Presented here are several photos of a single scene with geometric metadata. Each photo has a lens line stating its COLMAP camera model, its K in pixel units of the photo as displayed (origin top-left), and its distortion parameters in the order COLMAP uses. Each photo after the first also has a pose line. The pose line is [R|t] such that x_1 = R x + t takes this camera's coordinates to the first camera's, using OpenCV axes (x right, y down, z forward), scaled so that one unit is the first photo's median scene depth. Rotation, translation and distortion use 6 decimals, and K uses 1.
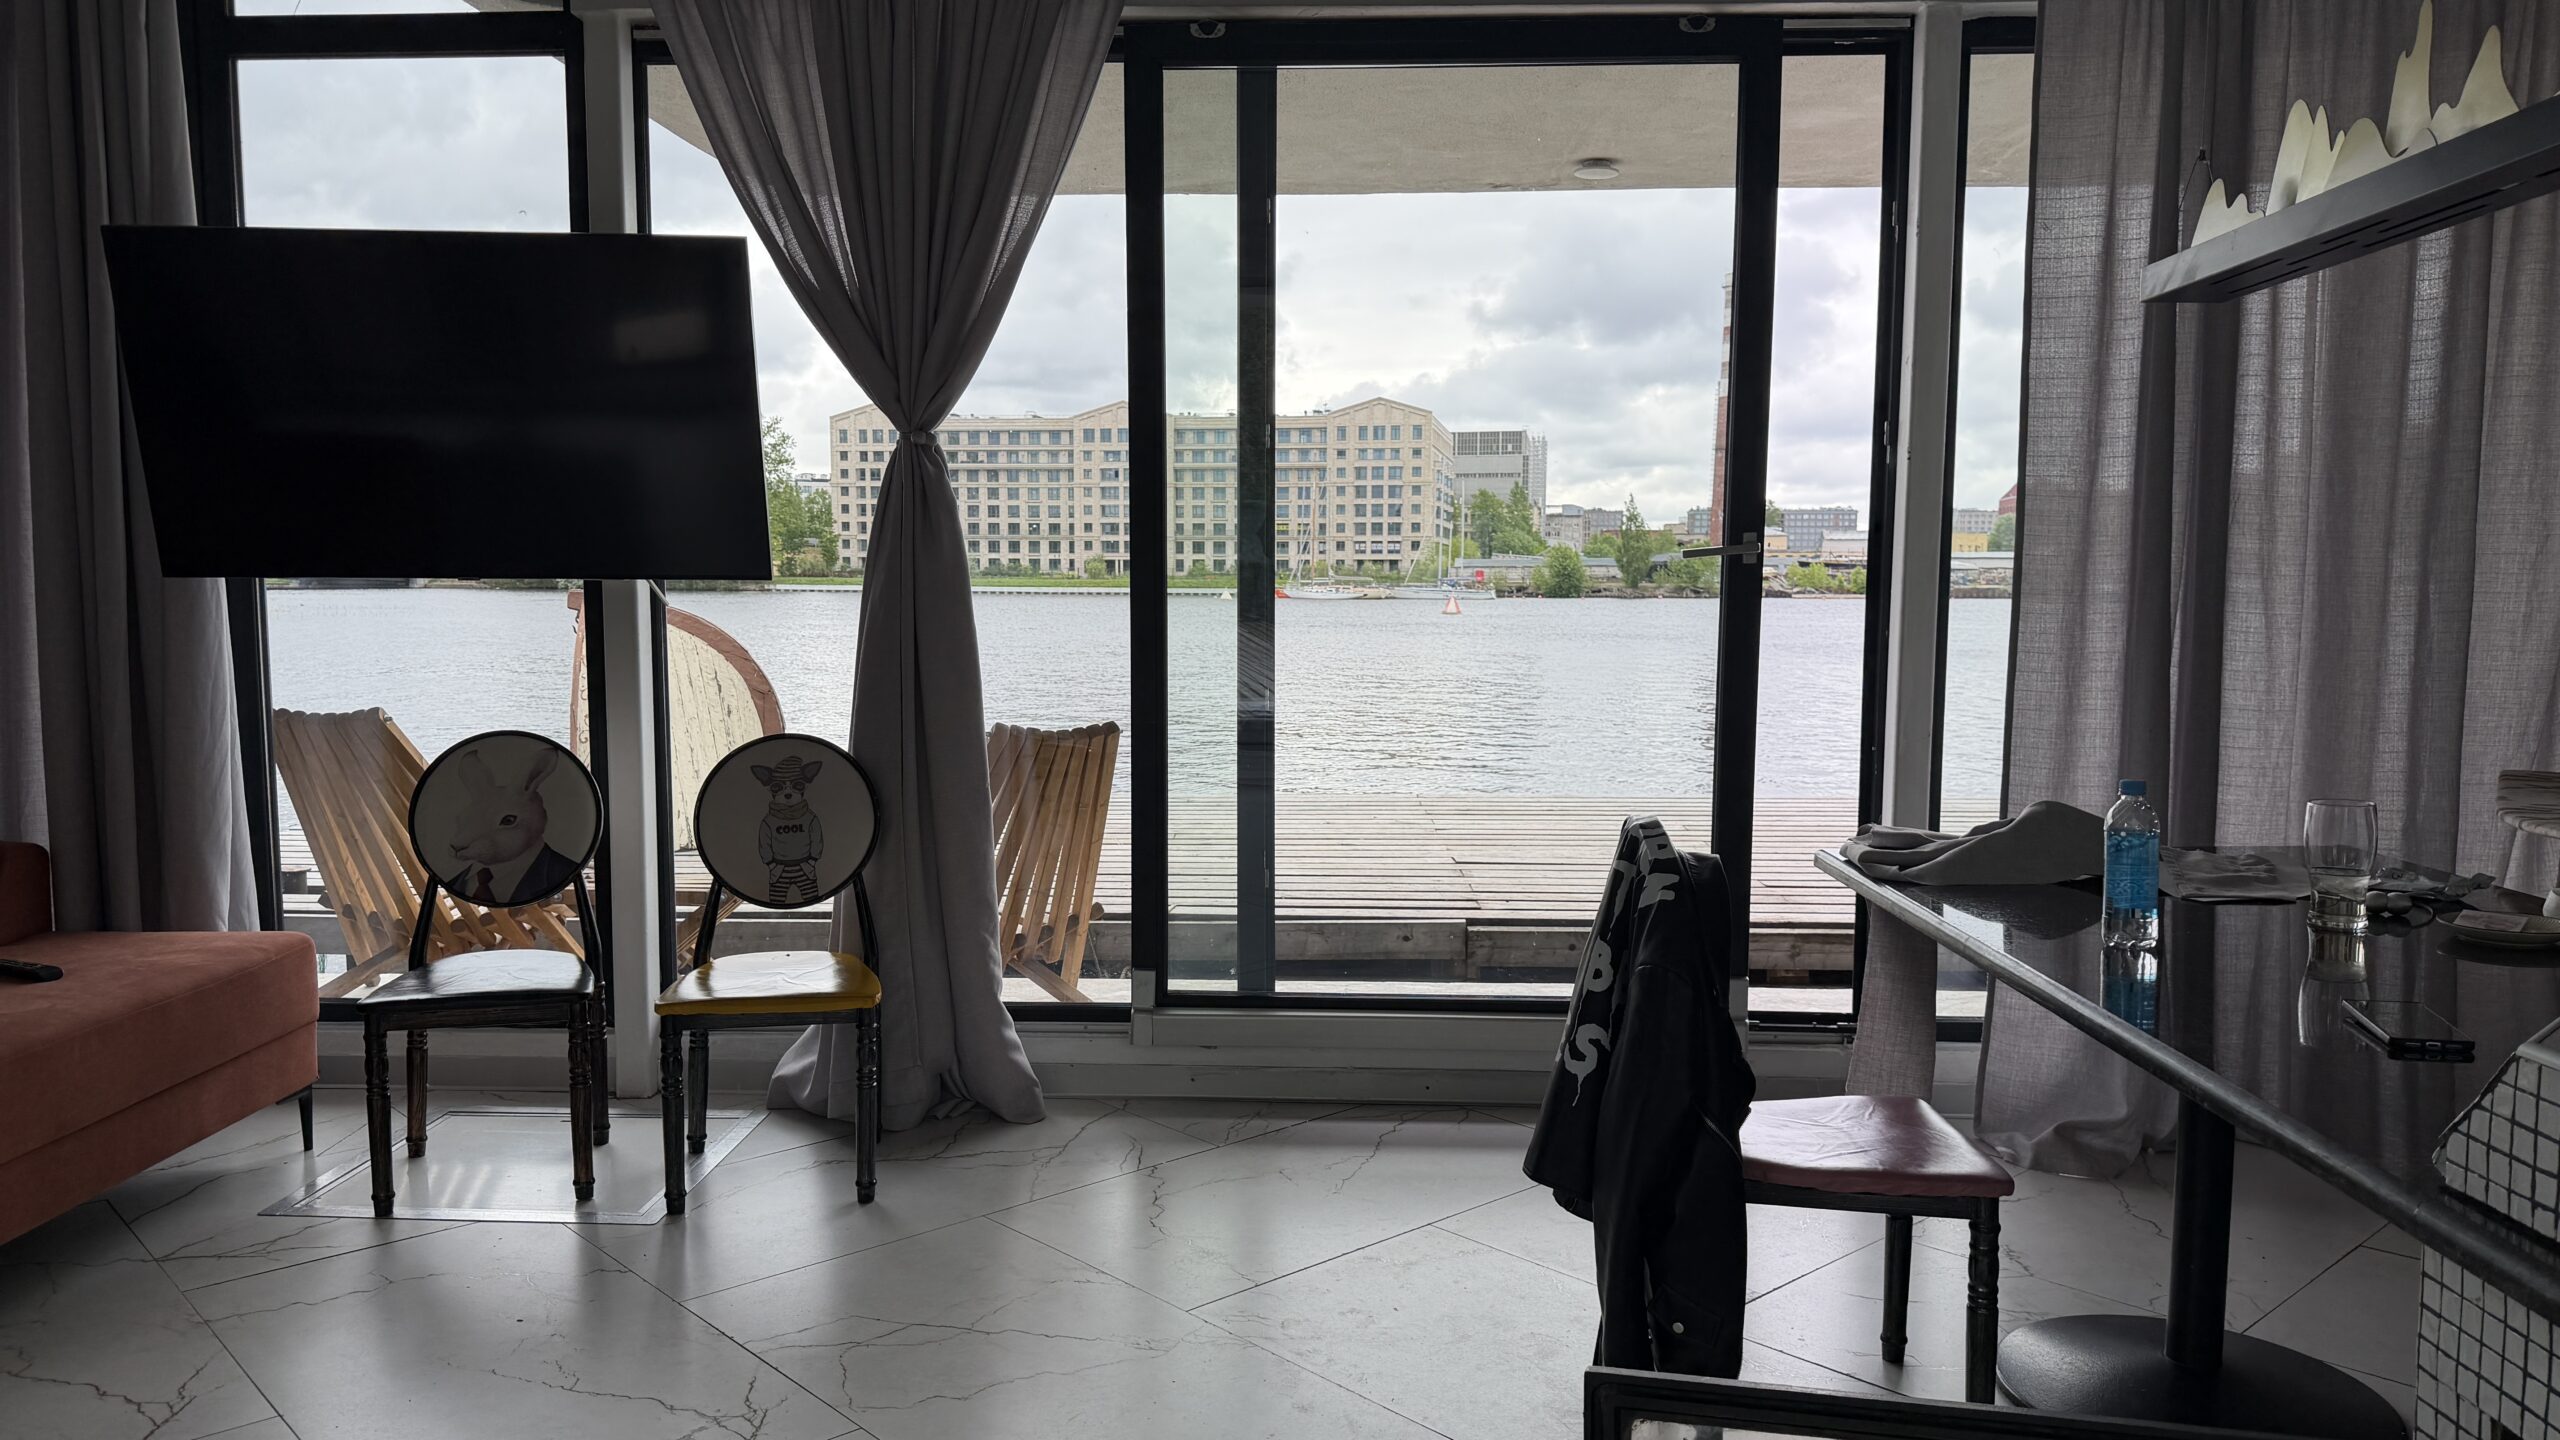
lens RADIAL K [[1796.3, 0, 1275.1], [0, 1796.3, 727.6], [0, 0, 1]] dist [0.090465, -0.112174]
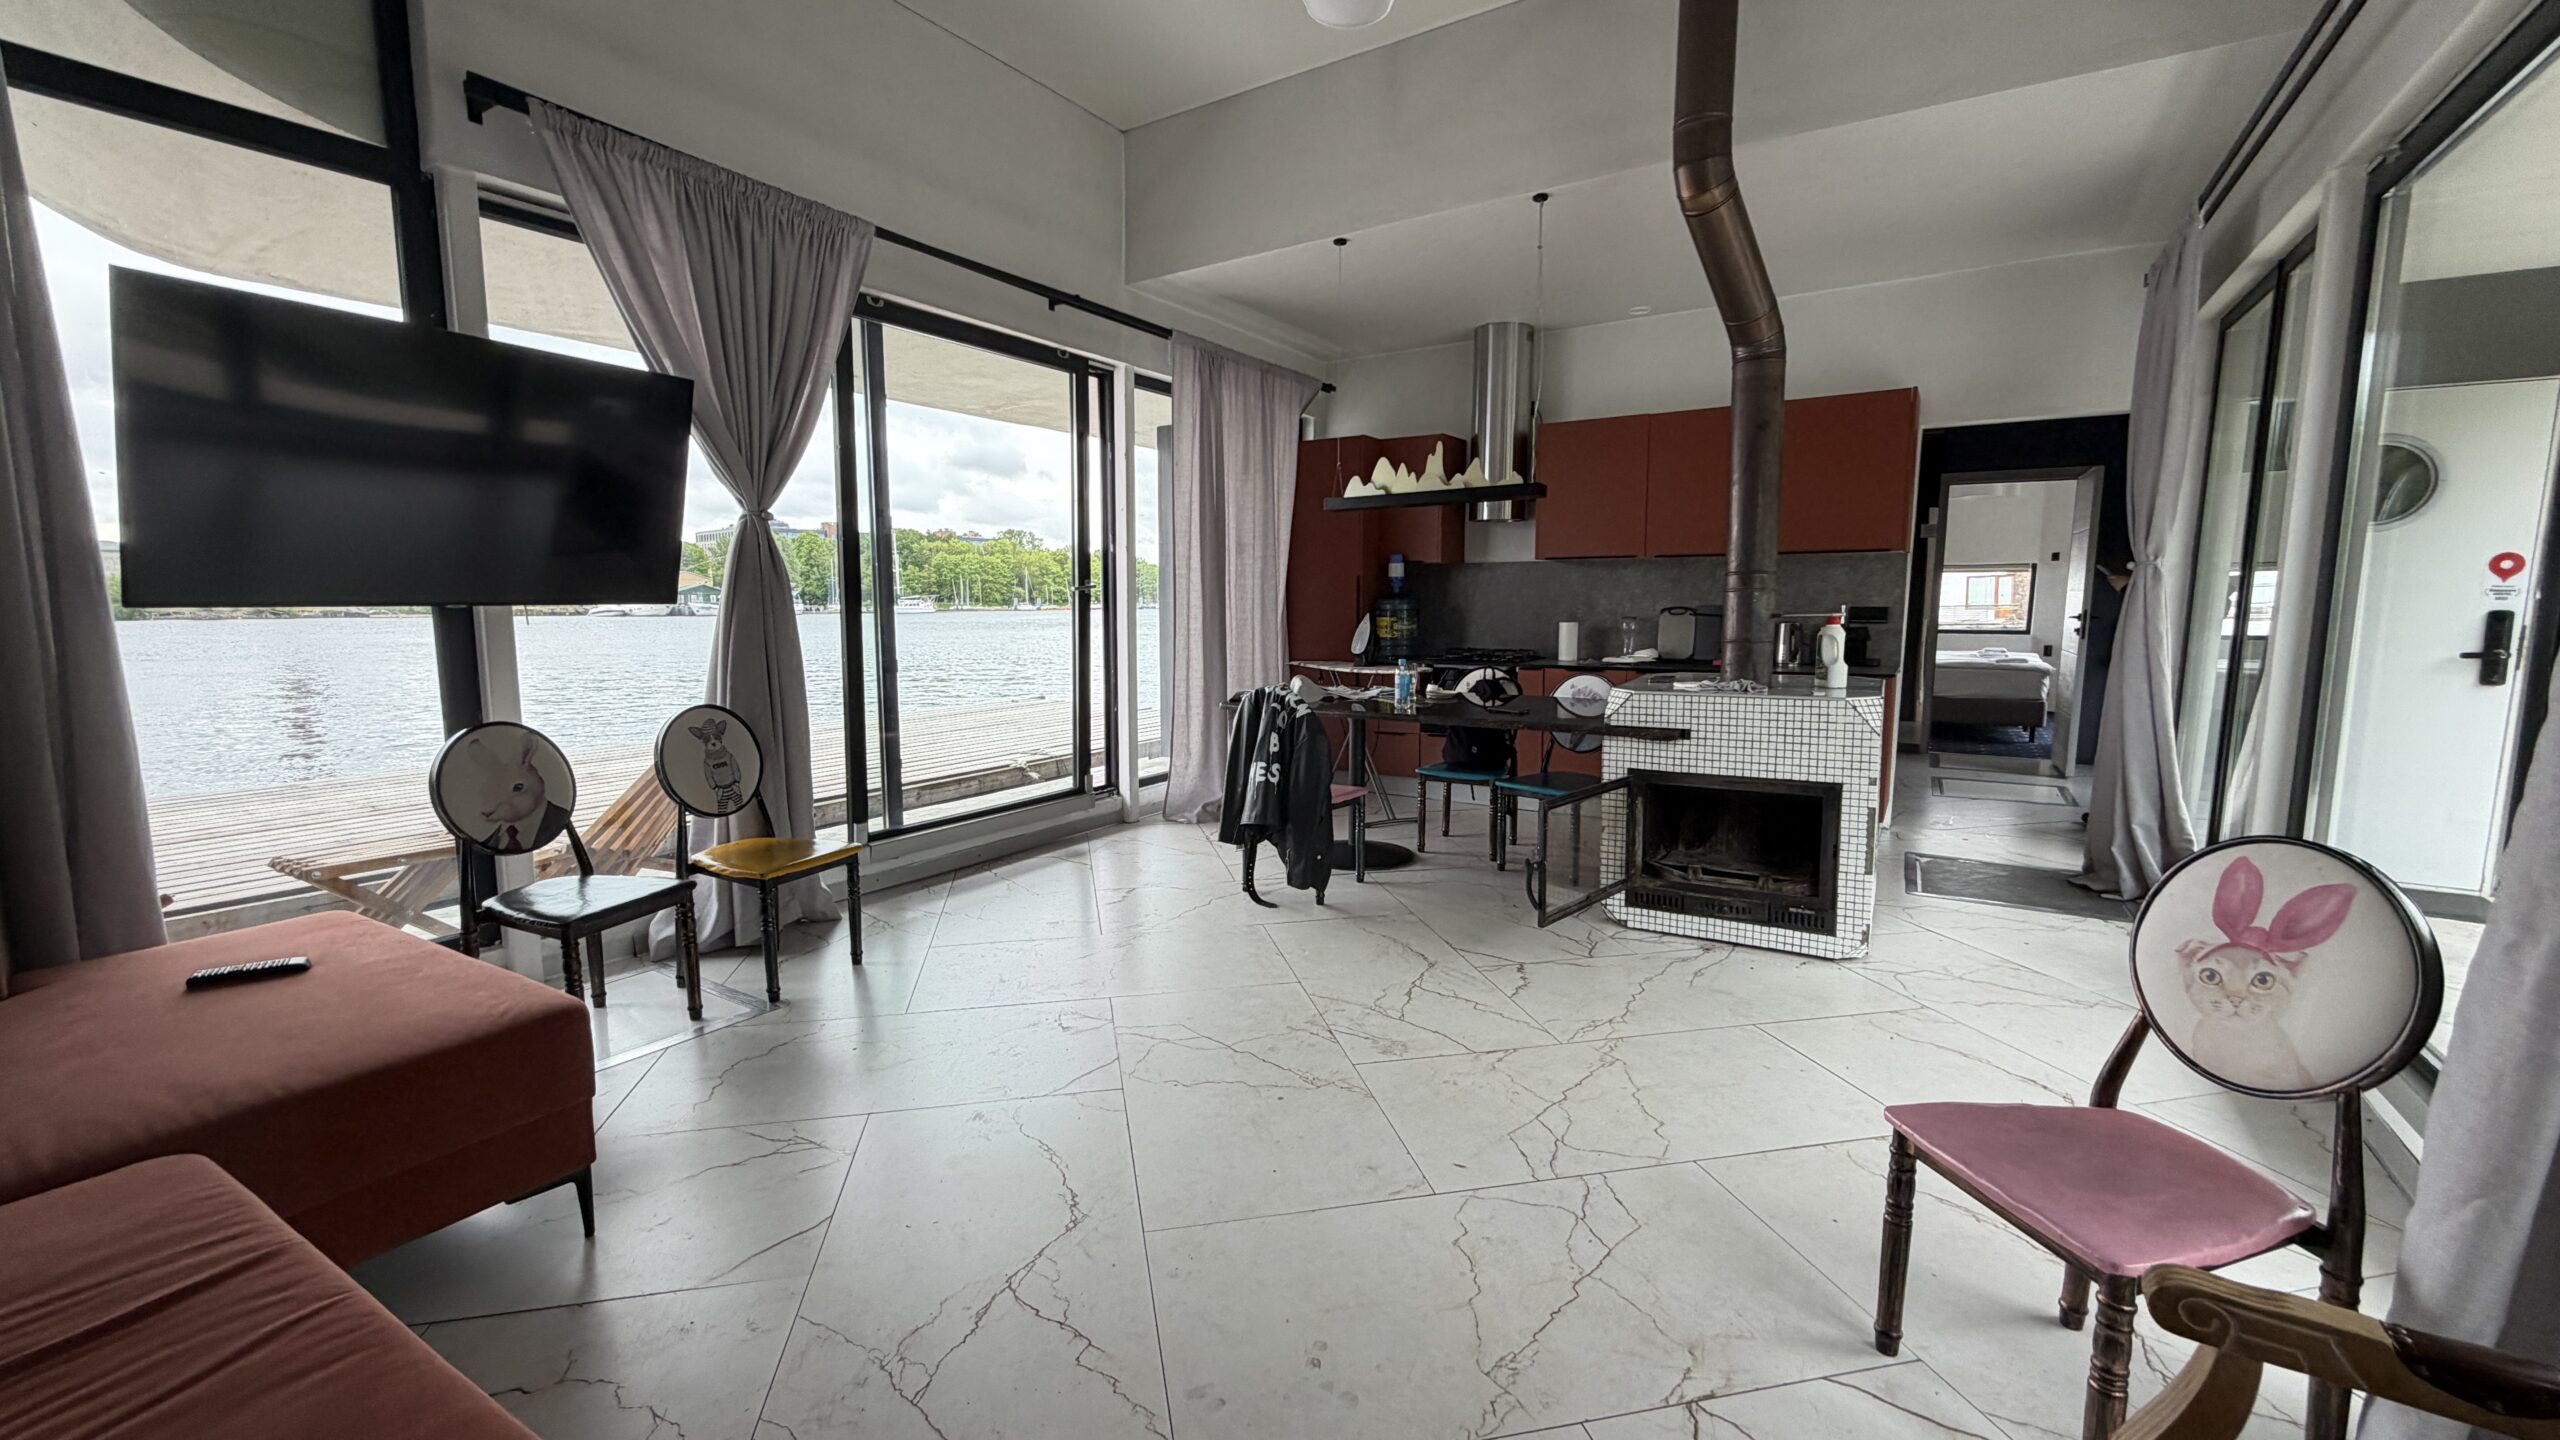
lens RADIAL K [[1025.5, 0, 1274.3], [0, 1025.5, 721.0], [0, 0, 1]] dist [0.008087, -0.002817]
pose [[0.505802, -0.106483, 0.856053, -0.765752], [0.077498, 0.993949, 0.077845, -0.013209], [-0.859162, 0.026968, 0.510993, 0.137453]]
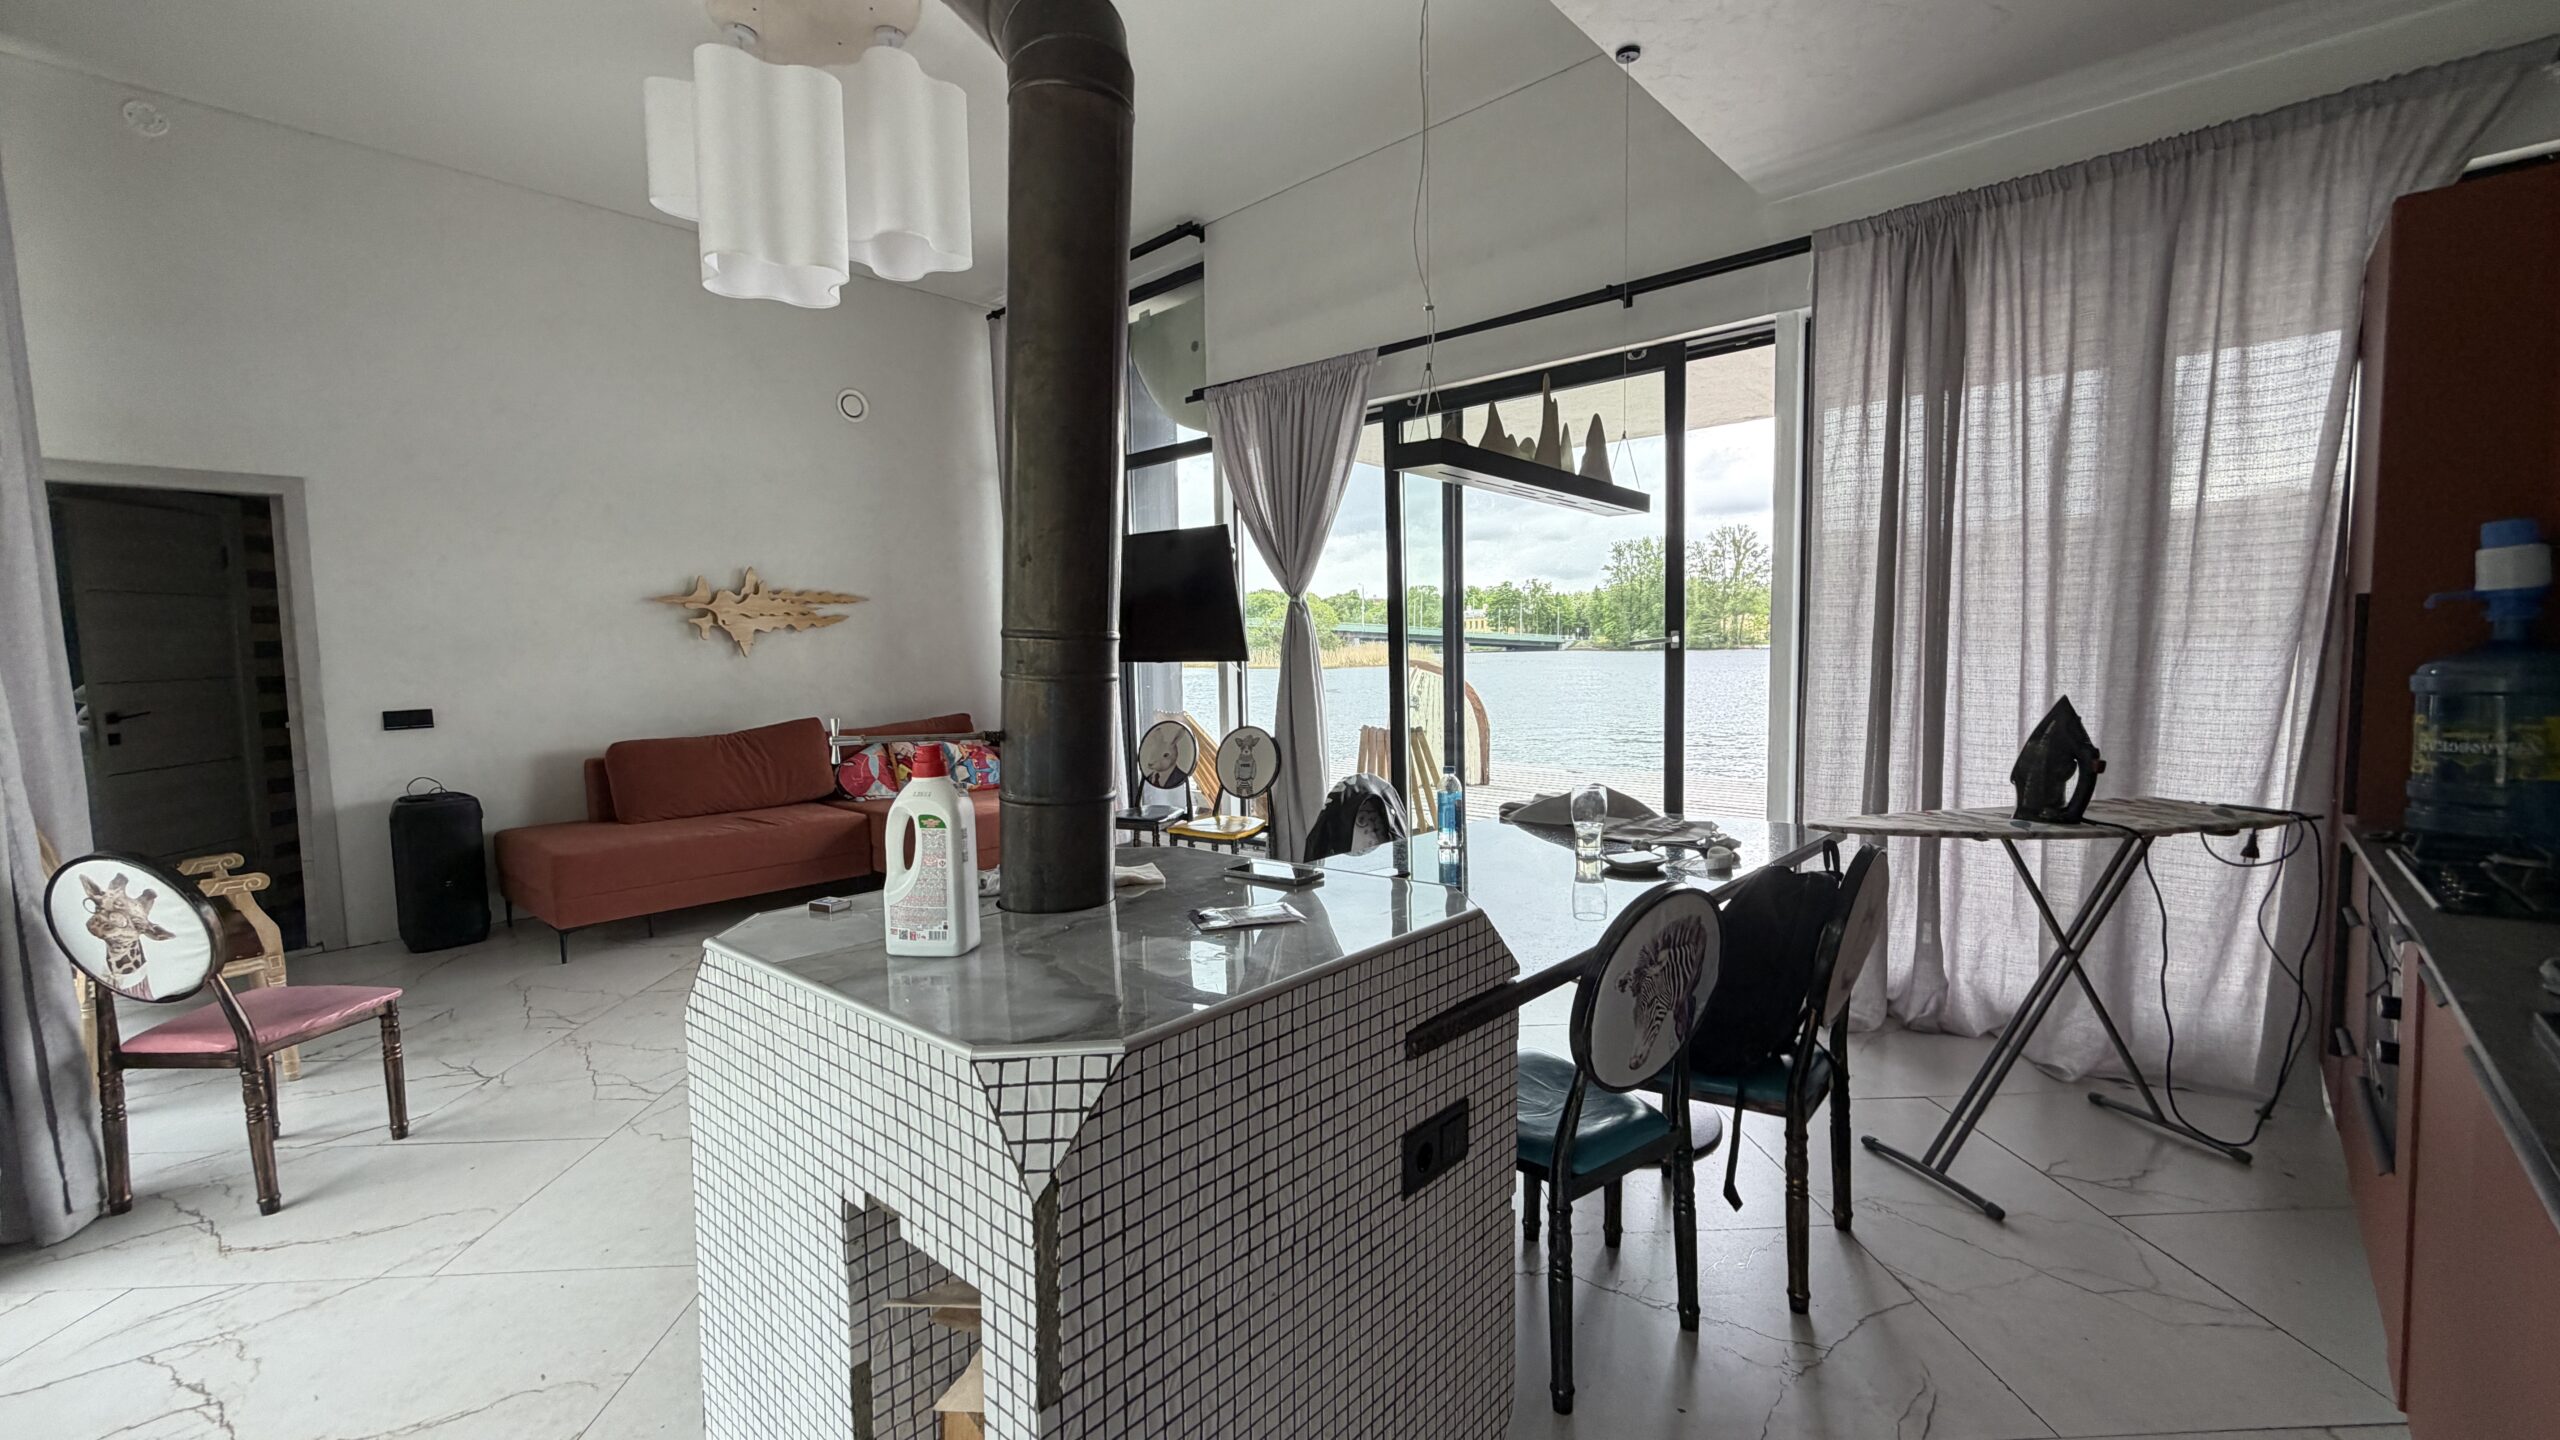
lens RADIAL K [[1025.5, 0, 1282.3], [0, 1025.5, 711.2], [0, 0, 1]] dist [0.008087, -0.002817]
pose [[0.766215, 0.023967, -0.642137, 0.625374], [-0.034103, 0.999413, -0.003391, -0.011745], [0.641679, 0.024497, 0.766582, -0.011969]]
